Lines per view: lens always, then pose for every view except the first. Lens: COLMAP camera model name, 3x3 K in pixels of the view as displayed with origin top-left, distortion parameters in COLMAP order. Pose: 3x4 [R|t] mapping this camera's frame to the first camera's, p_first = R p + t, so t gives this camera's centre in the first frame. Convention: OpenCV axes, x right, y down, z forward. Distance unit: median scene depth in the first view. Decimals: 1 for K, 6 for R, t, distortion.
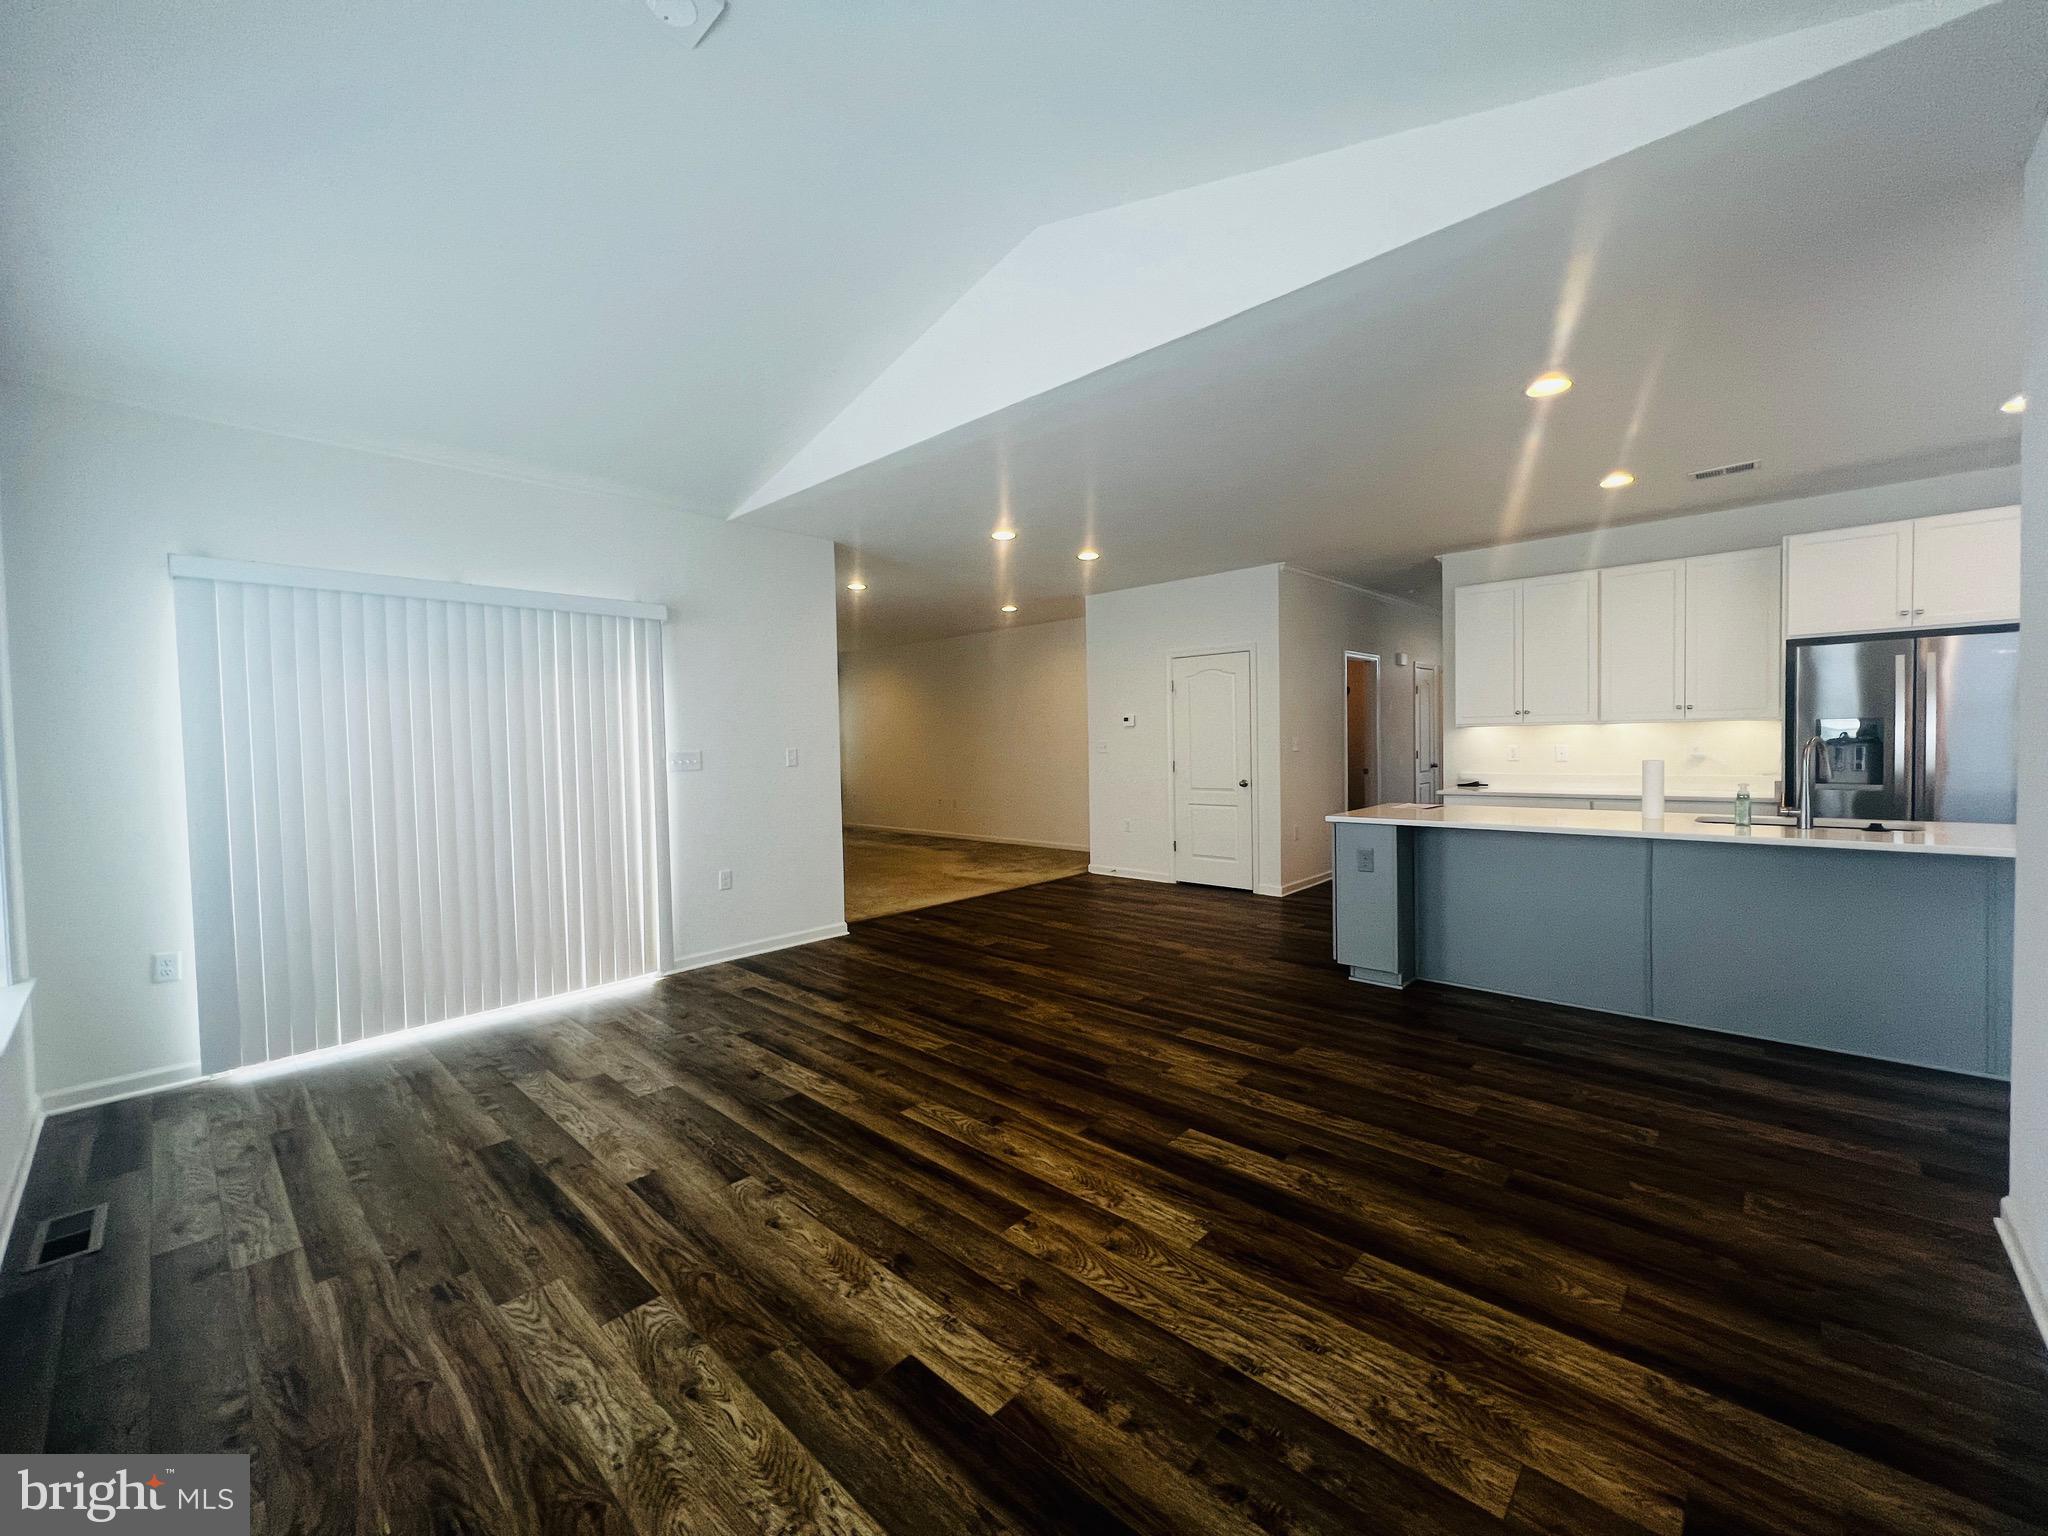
lens RADIAL K [[823.5, 0, 1024.0], [0, 823.5, 768.0], [0, 0, 1]] dist [-0.002380, 0.000273]
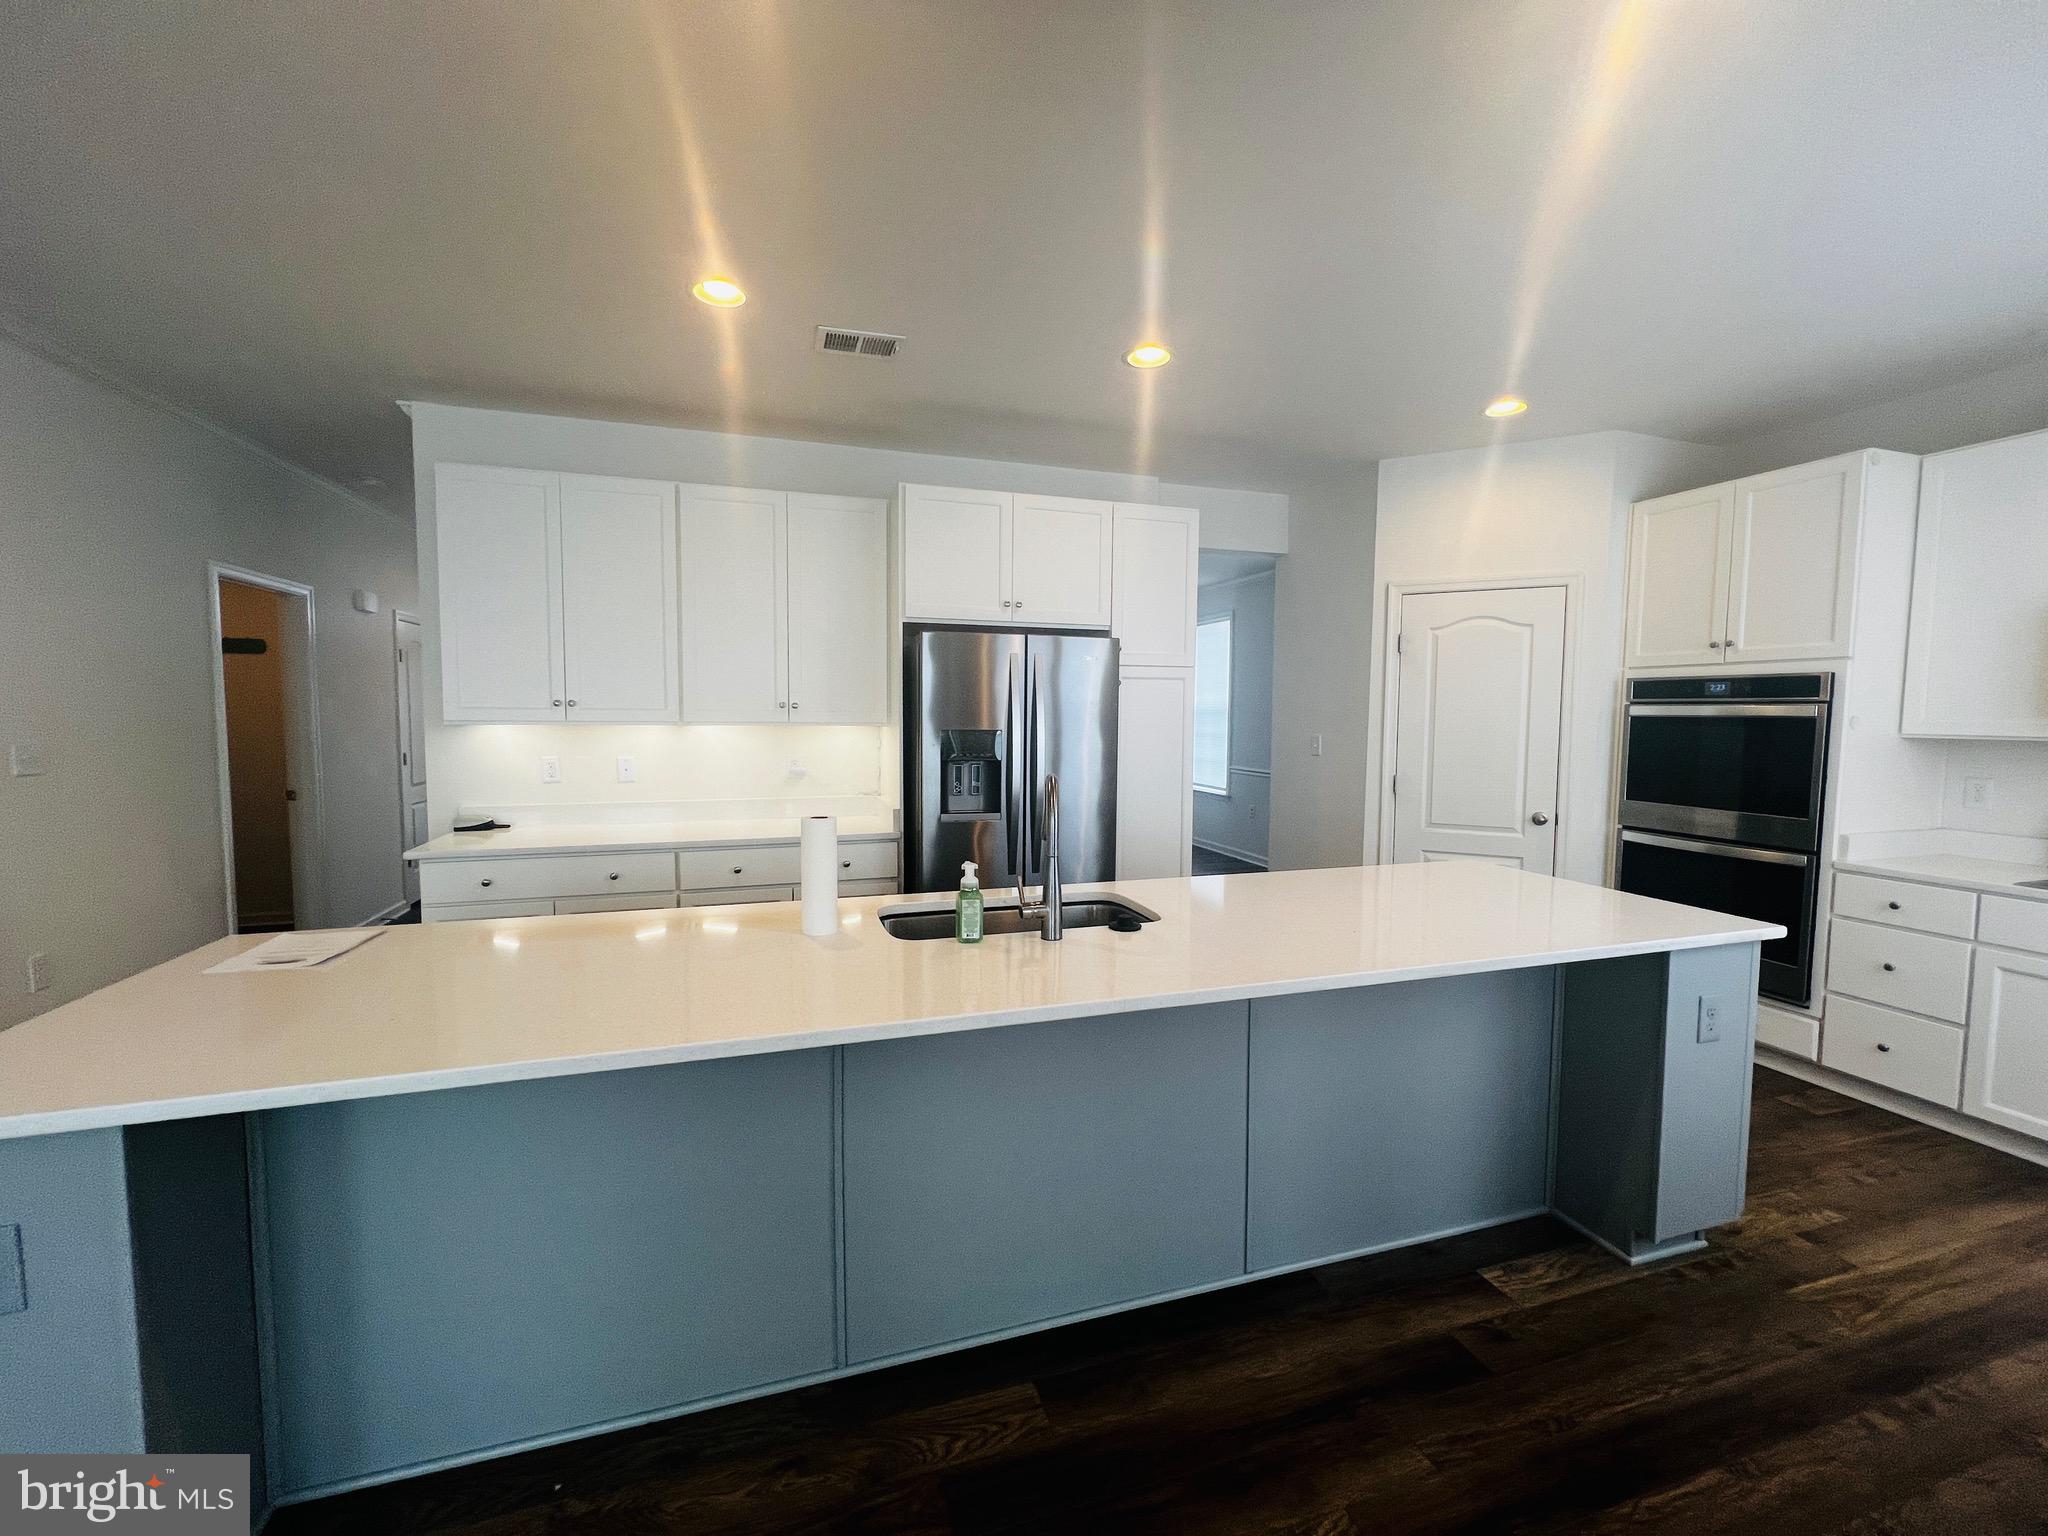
lens RADIAL K [[823.5, 0, 1024.0], [0, 823.5, 768.0], [0, 0, 1]] dist [-0.002380, 0.000273]
pose [[0.499251, -0.031433, 0.865887, 0.277804], [0.012251, 0.999498, 0.029220, -0.036560], [-0.866371, -0.003979, 0.499386, 0.452375]]
